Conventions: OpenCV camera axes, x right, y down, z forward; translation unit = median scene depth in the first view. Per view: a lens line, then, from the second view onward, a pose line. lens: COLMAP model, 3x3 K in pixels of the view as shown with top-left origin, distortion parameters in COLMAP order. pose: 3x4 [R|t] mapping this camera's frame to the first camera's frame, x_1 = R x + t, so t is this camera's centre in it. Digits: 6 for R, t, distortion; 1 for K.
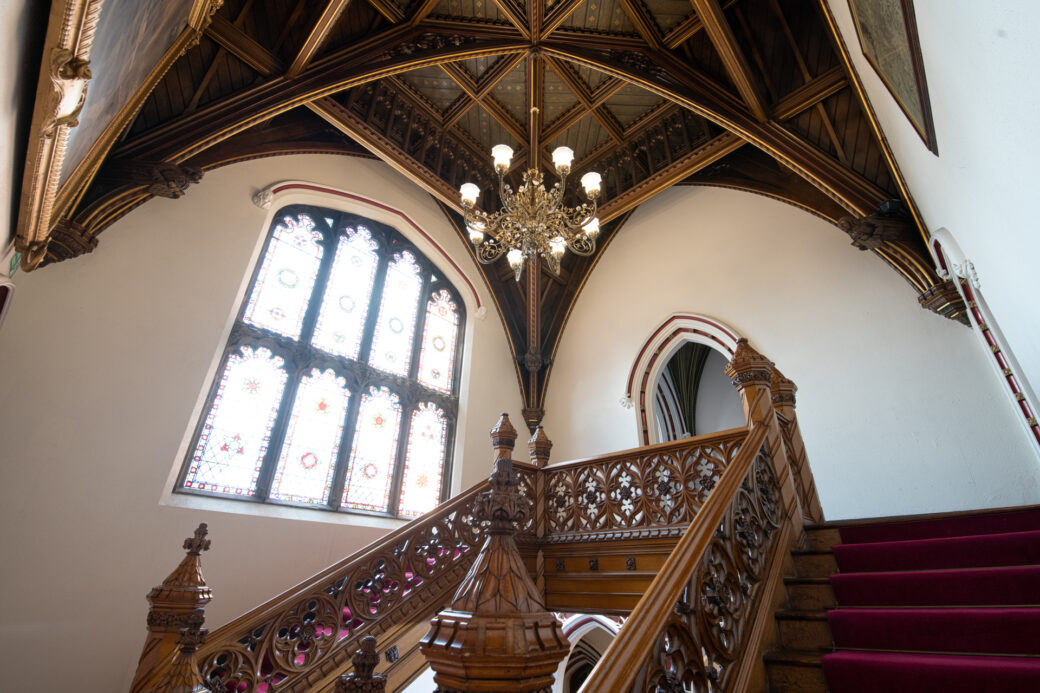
lens RADIAL K [[452.7, 0, 524.8], [0, 452.7, 339.4], [0, 0, 1]] dist [-0.001923, -0.008950]
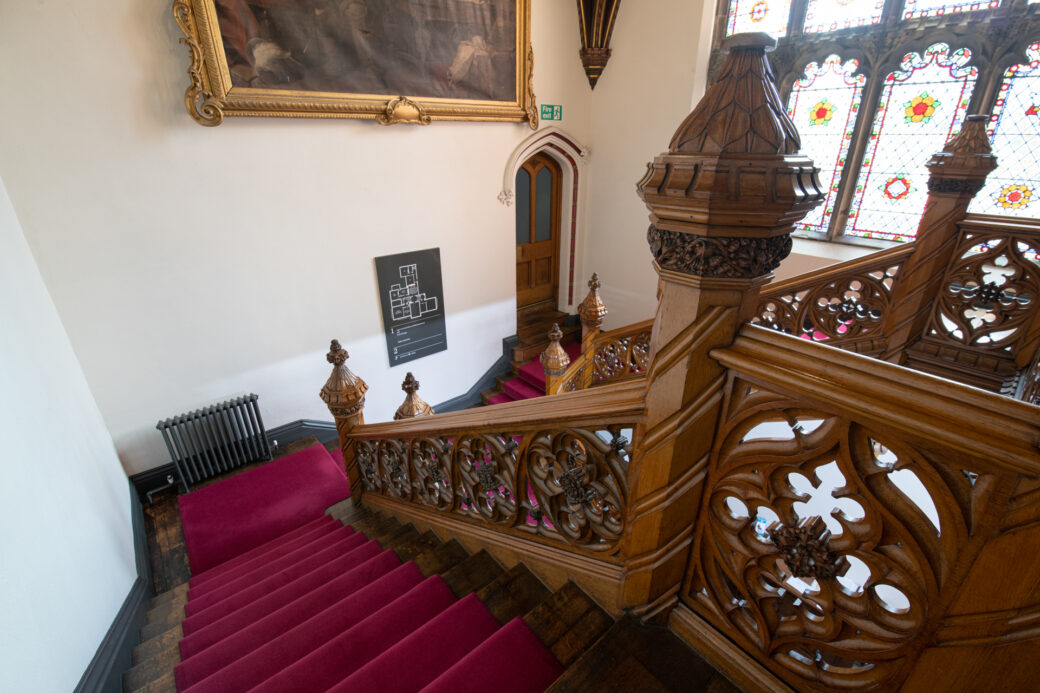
lens RADIAL K [[452.7, 0, 524.8], [0, 452.7, 339.4], [0, 0, 1]] dist [-0.001923, -0.008950]
pose [[-0.123315, 0.384650, -0.914788, 0.571279], [0.472828, 0.833236, 0.286621, 0.005237], [0.872483, -0.397193, -0.284624, 0.696114]]
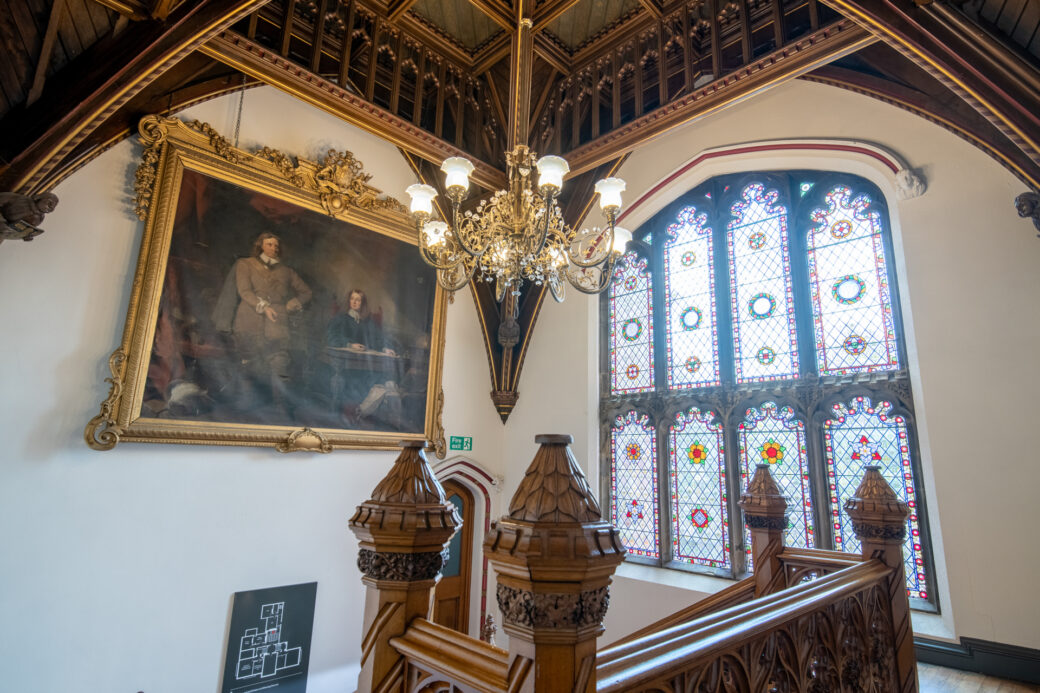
lens RADIAL K [[538.8, 0, 524.8], [0, 538.8, 337.8], [0, 0, 1]] dist [0.004656, -0.000425]
pose [[-0.039911, -0.243023, -0.969199, 0.724653], [0.452463, 0.860431, -0.234382, 0.055599], [0.890889, -0.447882, 0.075619, 0.825627]]
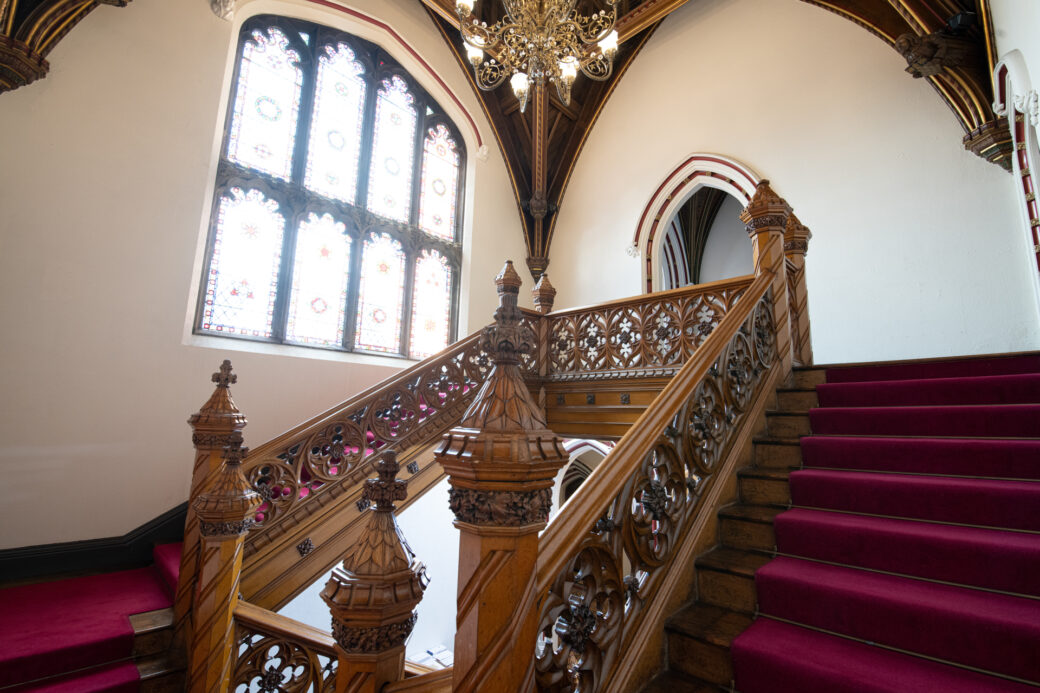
lens RADIAL K [[452.7, 0, 524.8], [0, 452.7, 339.4], [0, 0, 1]] dist [-0.001923, -0.008950]
pose [[0.999933, 0.008266, -0.008080, -0.000466], [-0.005236, 0.947072, 0.320978, 0.009502], [0.010305, -0.320914, 0.947052, 0.007323]]
